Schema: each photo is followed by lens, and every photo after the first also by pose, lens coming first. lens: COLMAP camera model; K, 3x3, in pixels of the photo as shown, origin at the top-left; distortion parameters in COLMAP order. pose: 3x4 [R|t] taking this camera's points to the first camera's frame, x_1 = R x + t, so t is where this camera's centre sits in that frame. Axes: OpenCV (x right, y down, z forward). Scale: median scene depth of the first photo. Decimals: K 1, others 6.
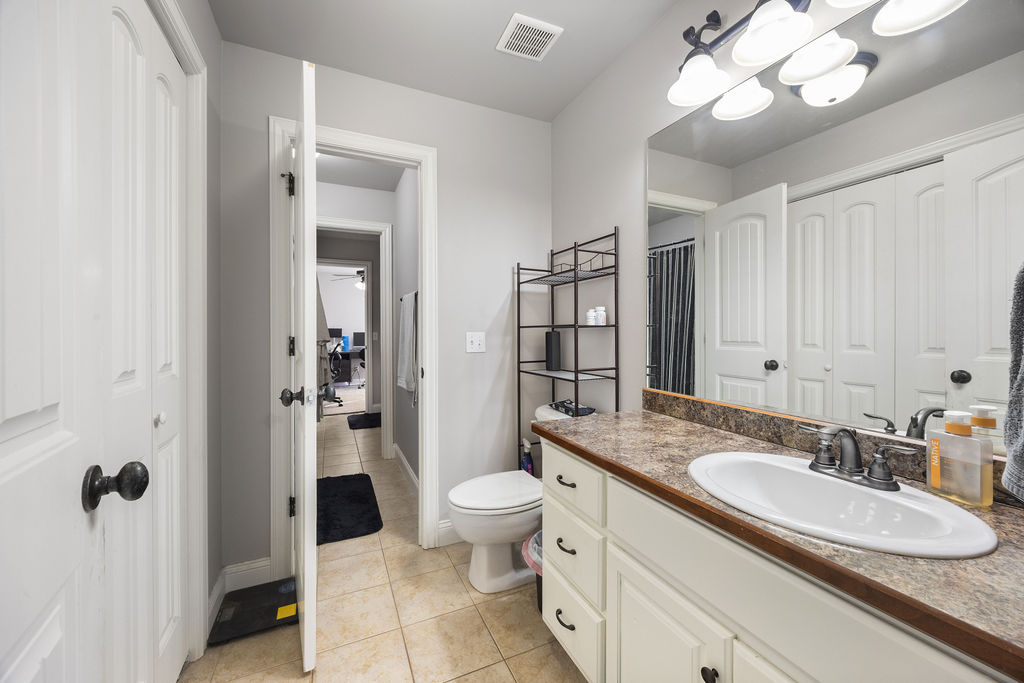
lens RADIAL K [[392.7, 0, 517.6], [0, 392.7, 337.0], [0, 0, 1]] dist [-0.001364, -0.001002]
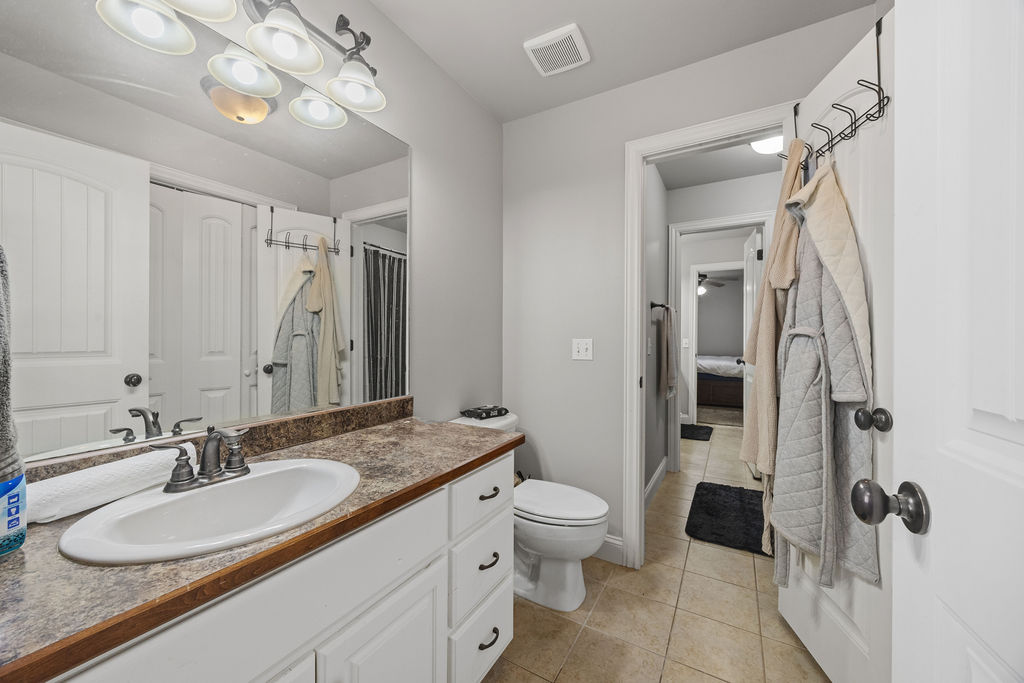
lens RADIAL K [[392.7, 0, 515.3], [0, 392.7, 339.2], [0, 0, 1]] dist [-0.001364, -0.001002]
pose [[-0.555977, -0.000569, 0.831197, -0.636961], [0.002772, 0.999993, 0.002539, -0.011660], [-0.831193, 0.003716, -0.555972, 1.326540]]
